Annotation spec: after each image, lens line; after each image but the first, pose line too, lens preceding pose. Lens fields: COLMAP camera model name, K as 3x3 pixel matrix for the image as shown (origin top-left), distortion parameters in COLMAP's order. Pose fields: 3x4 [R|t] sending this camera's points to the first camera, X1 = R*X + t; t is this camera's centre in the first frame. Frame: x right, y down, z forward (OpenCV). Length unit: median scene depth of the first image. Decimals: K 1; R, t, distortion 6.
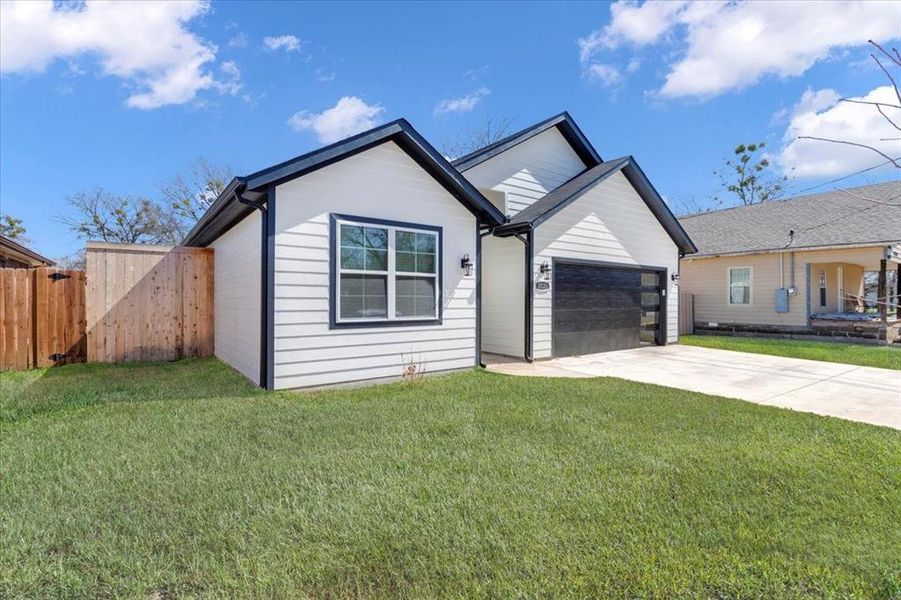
lens RADIAL K [[430.7, 0, 450.0], [0, 430.7, 298.5], [0, 0, 1]] dist [0.000454, 0.000617]
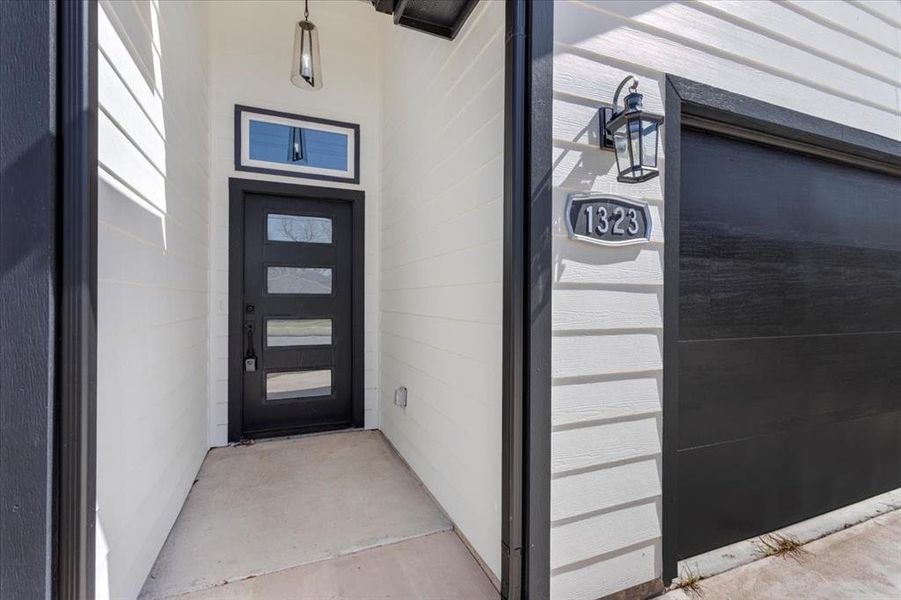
lens RADIAL K [[430.7, 0, 452.6], [0, 430.7, 302.2], [0, 0, 1]] dist [0.000454, 0.000617]
pose [[0.971929, -0.000753, -0.235271, 0.192428], [-0.000969, 0.999974, -0.007204, 0.008646], [0.235271, 0.007230, 0.971903, 0.801347]]
